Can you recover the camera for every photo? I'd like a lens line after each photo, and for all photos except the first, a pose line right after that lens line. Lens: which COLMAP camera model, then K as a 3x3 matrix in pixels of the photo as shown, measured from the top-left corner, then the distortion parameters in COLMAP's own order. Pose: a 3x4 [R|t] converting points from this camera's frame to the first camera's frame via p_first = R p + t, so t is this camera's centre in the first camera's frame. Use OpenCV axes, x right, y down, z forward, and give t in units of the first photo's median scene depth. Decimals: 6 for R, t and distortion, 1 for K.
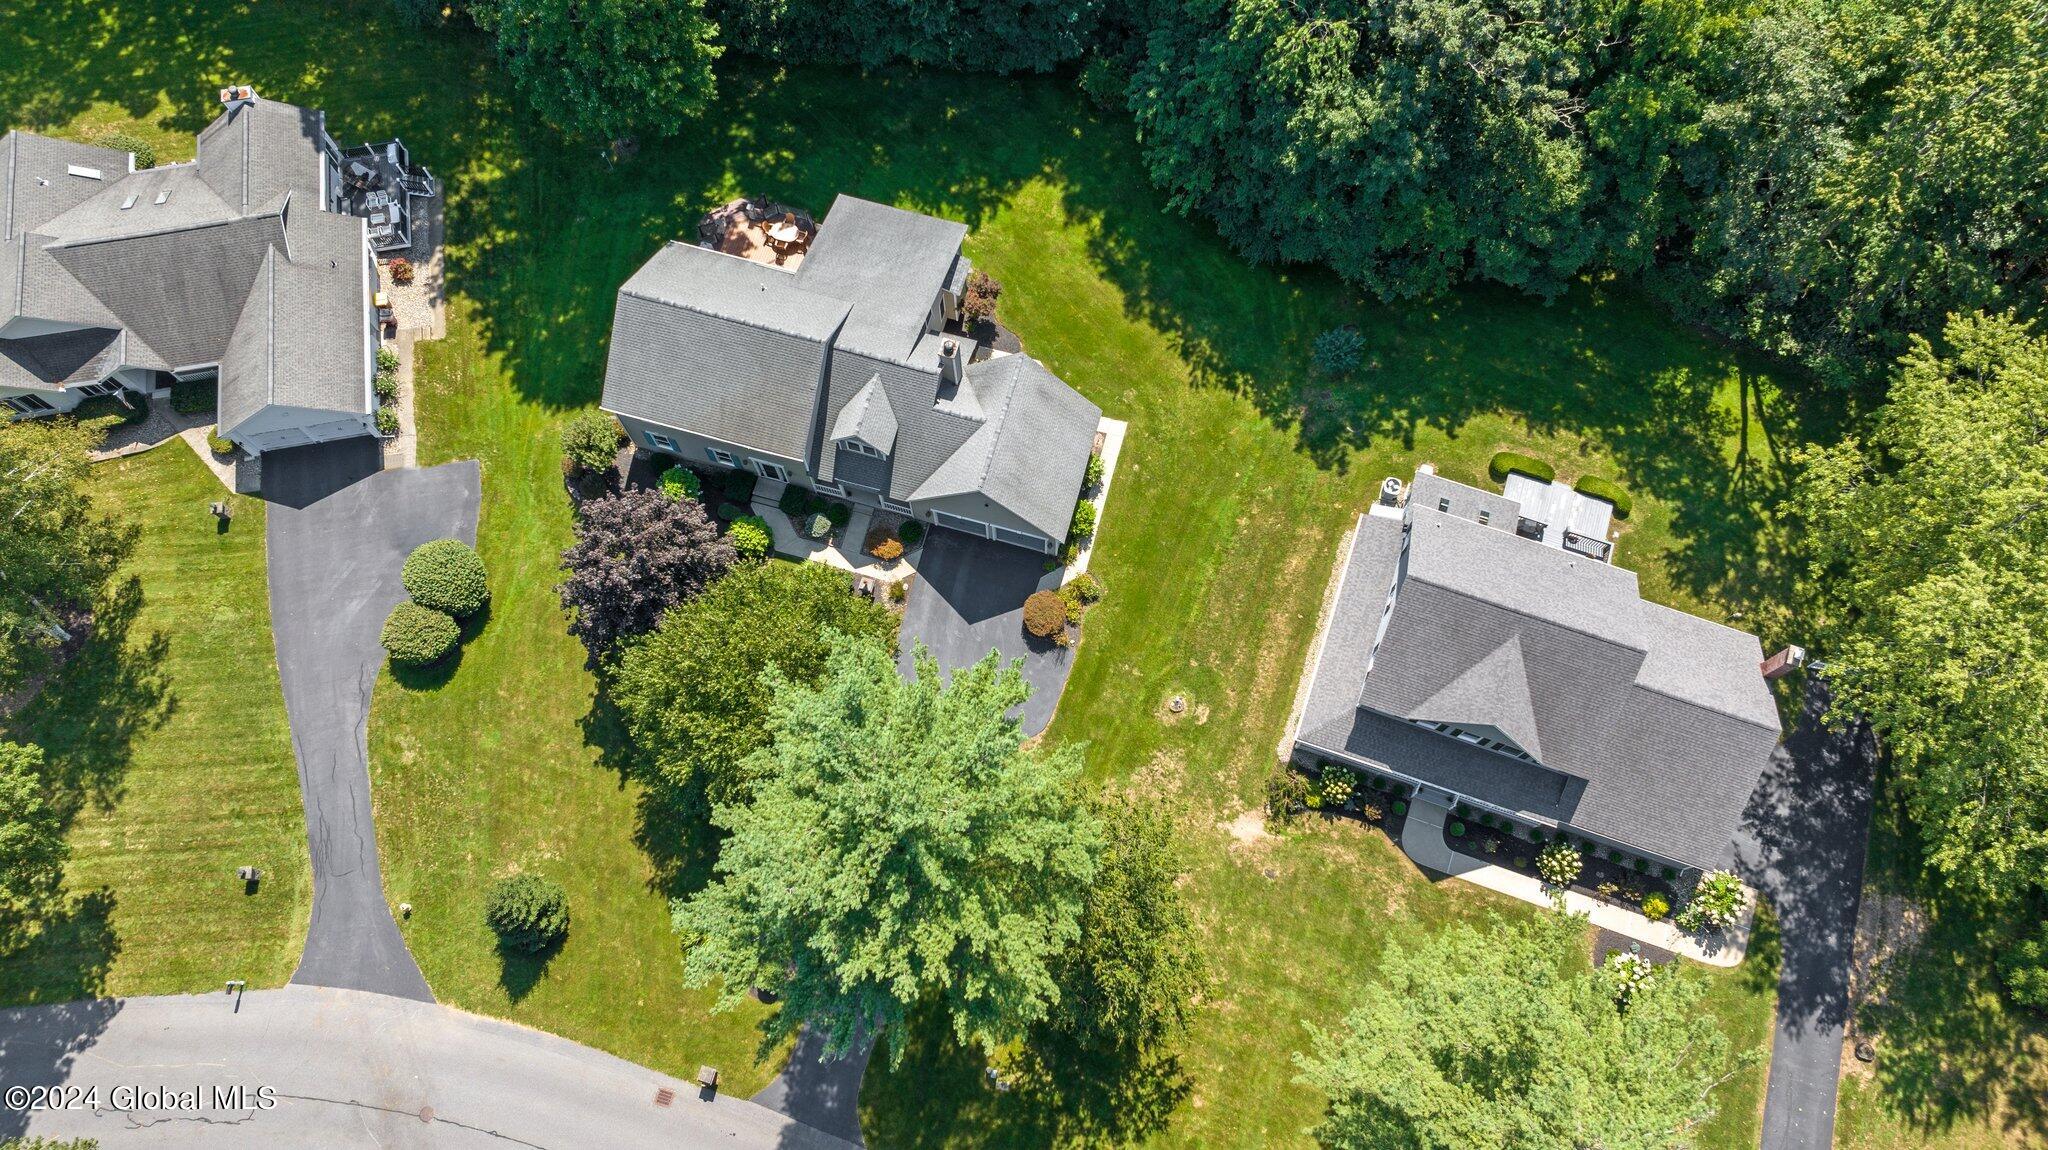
lens RADIAL K [[1411.2, 0, 1028.6], [0, 1411.2, 570.3], [0, 0, 1]] dist [-0.035237, 0.025583]
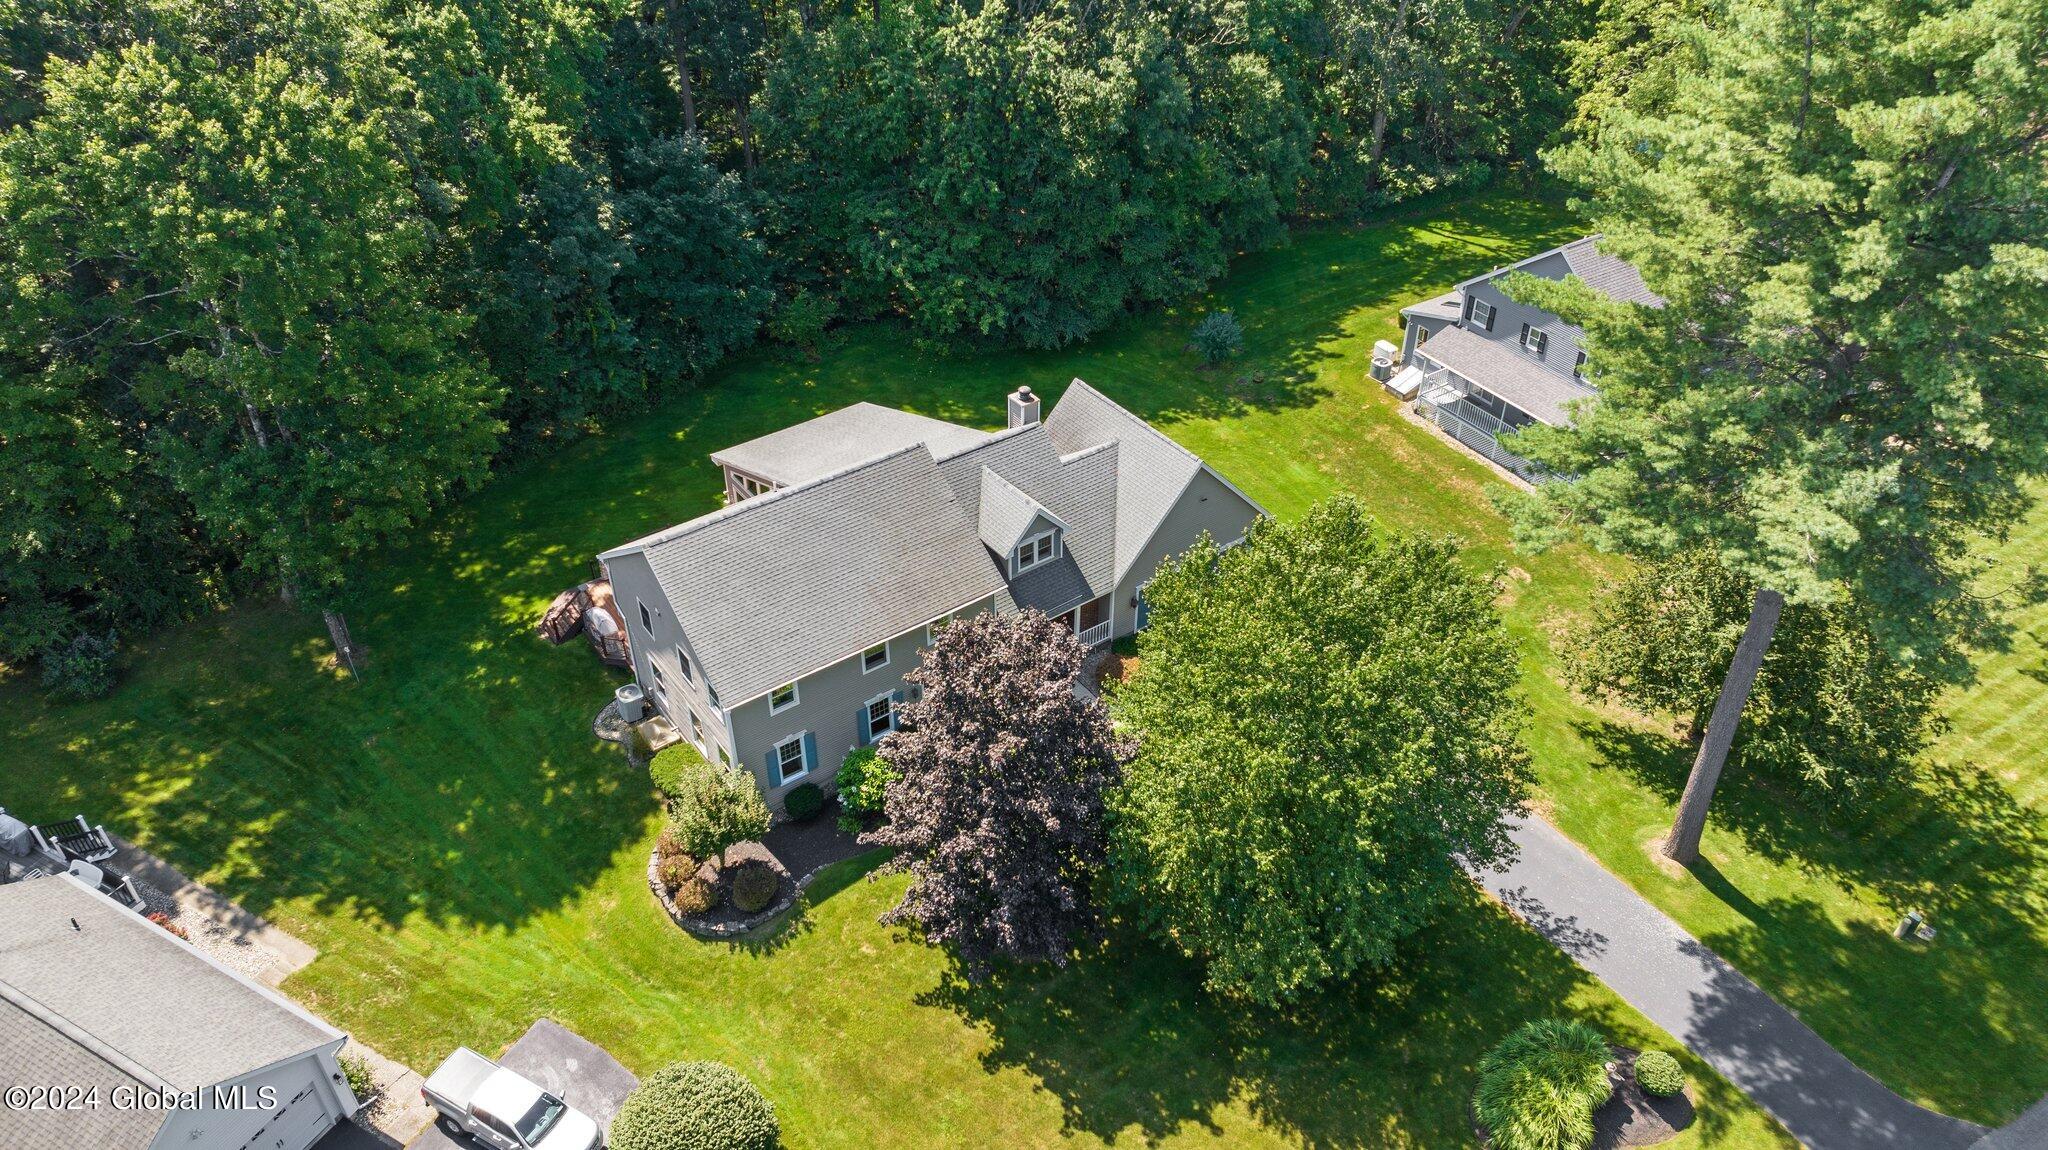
lens RADIAL K [[1435.2, 0, 1023.8], [0, 1435.2, 574.6], [0, 0, 1]] dist [0.006390, -0.011768]
pose [[0.616674, -0.470240, 0.631338, -0.572412], [0.740875, 0.617788, -0.263519, 0.107243], [-0.266116, 0.630248, 0.729363, 0.448736]]
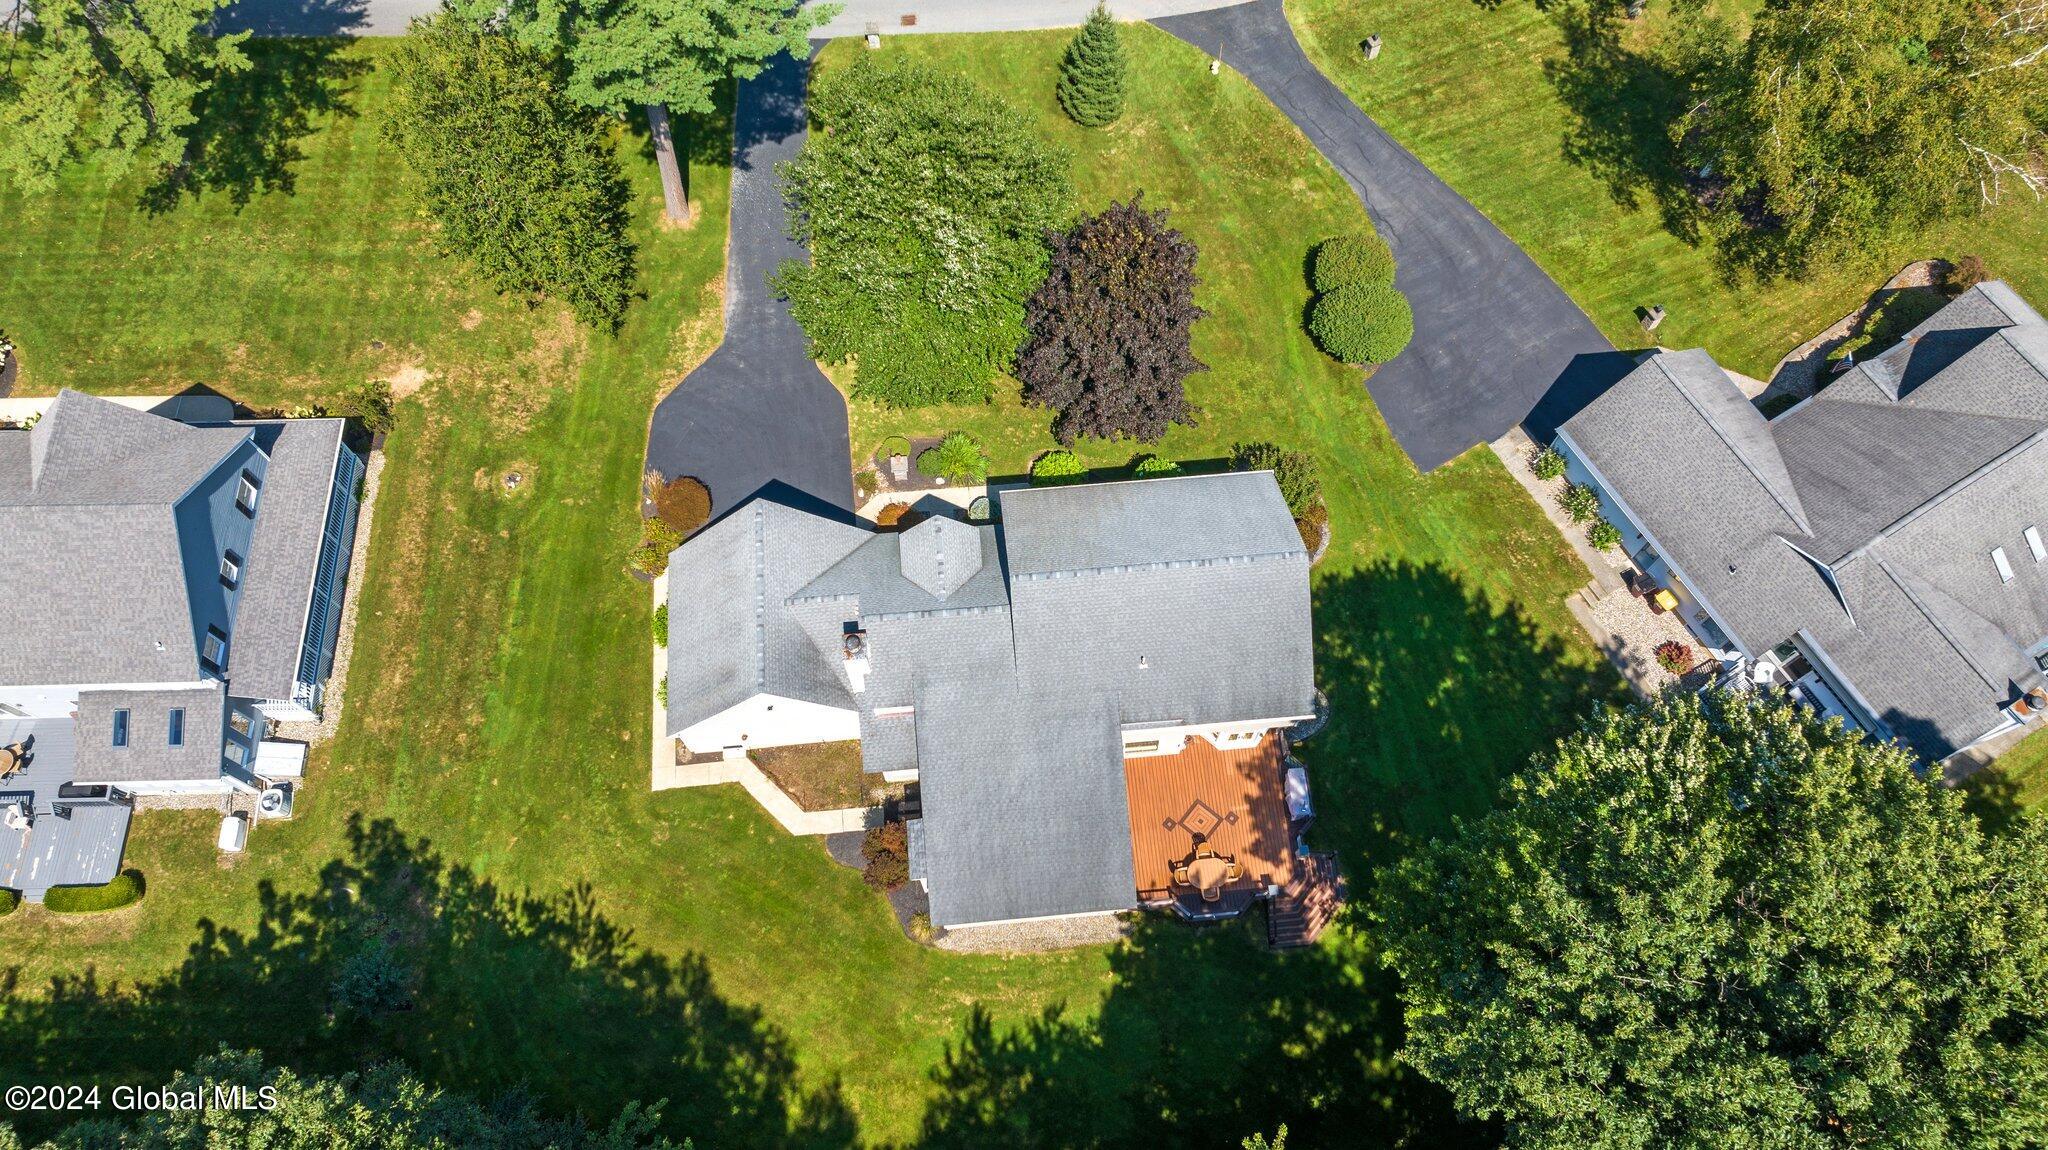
lens RADIAL K [[1401.6, 0, 1043.0], [0, 1401.6, 592.5], [0, 0, 1]] dist [-0.028946, 0.008350]
pose [[-0.932537, 0.332061, -0.141814, -0.050940], [-0.342707, -0.690298, 0.637214, -0.589669], [0.113700, 0.642825, 0.757527, 0.425611]]
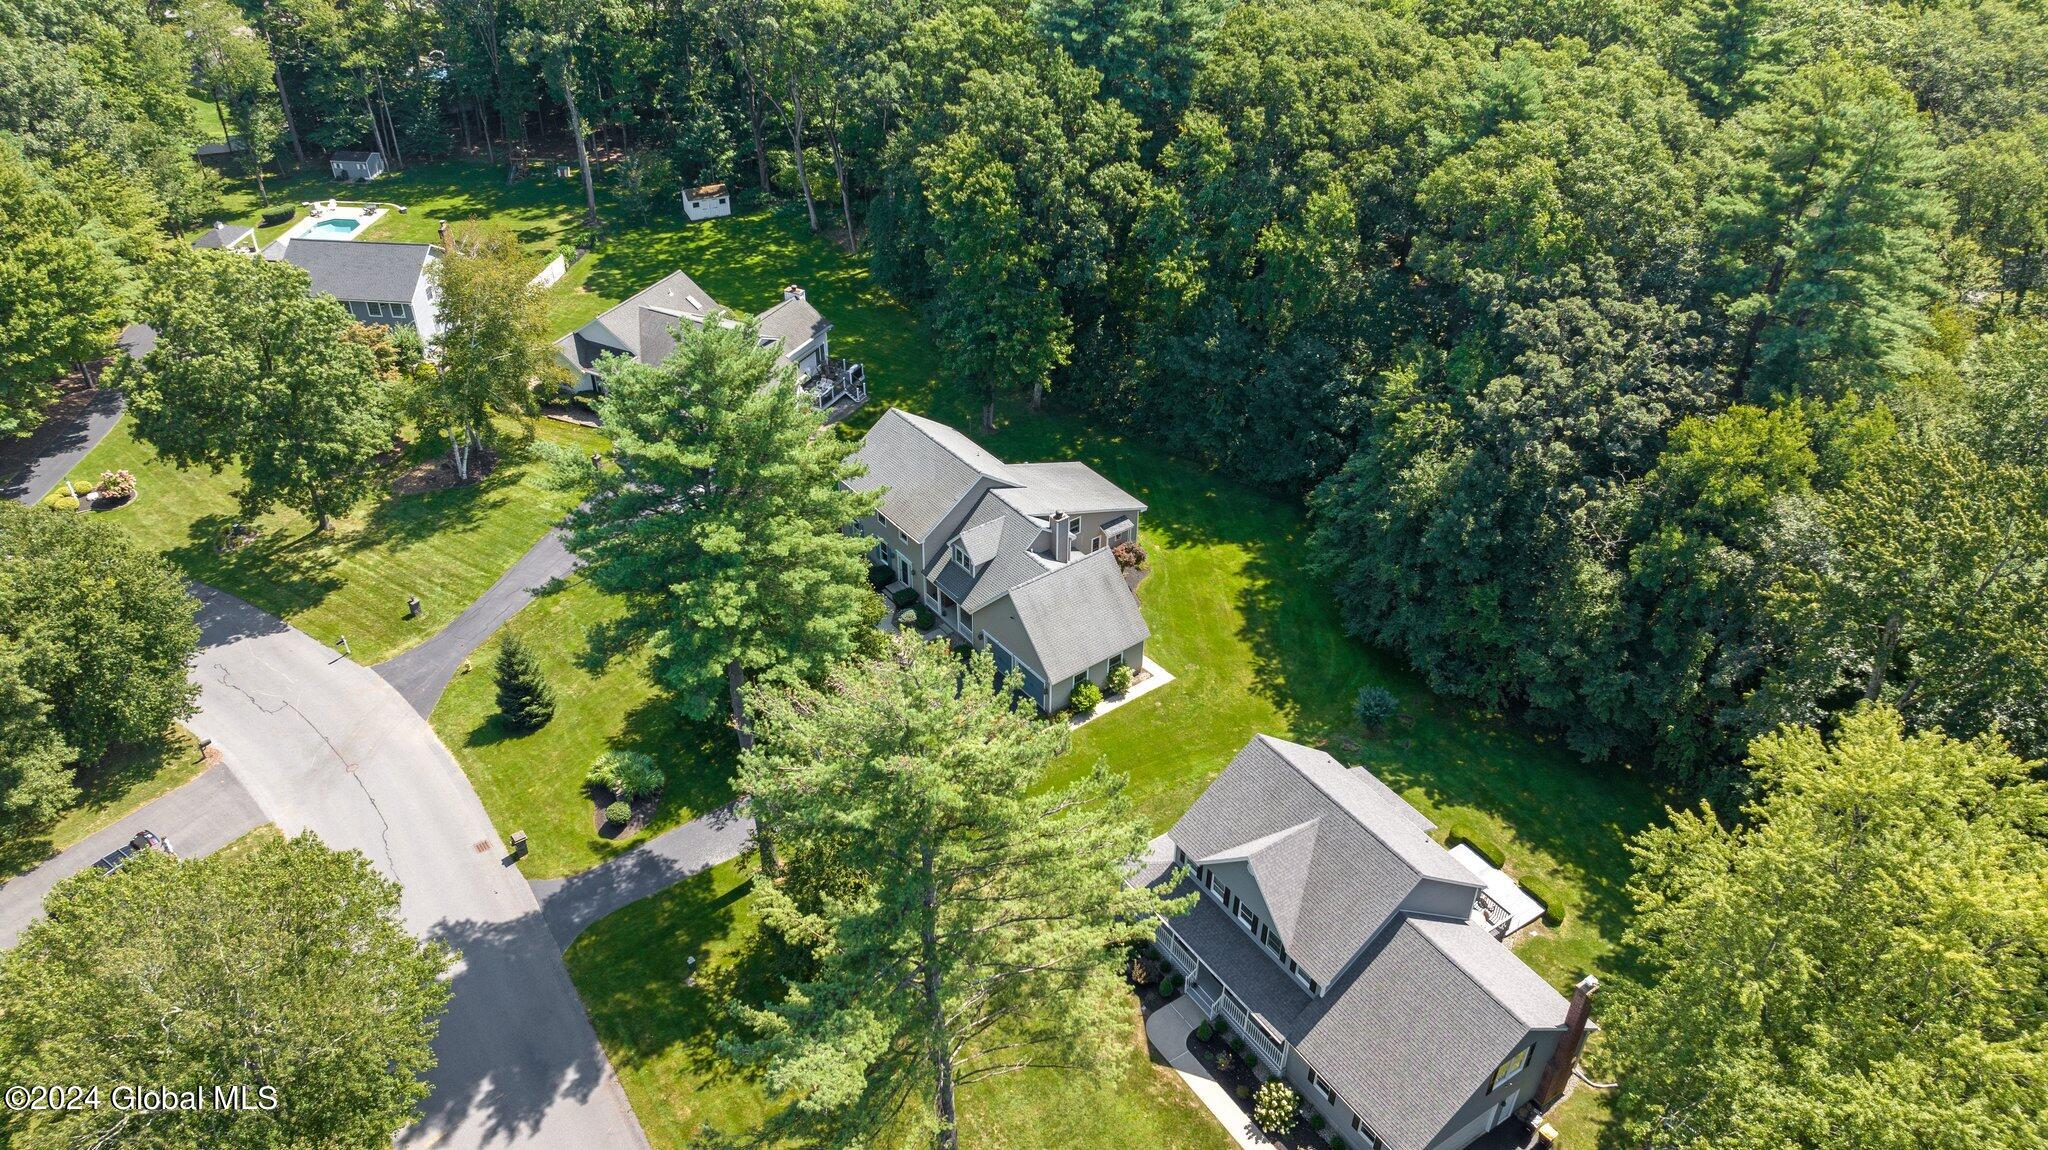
lens RADIAL K [[1425.5, 0, 1027.6], [0, 1425.5, 584.2], [0, 0, 1]] dist [-0.041987, 0.050157]
pose [[0.799319, 0.360649, -0.480646, 0.520637], [-0.571039, 0.704924, -0.420709, 0.410644], [0.187091, 0.610749, 0.769404, 0.049090]]
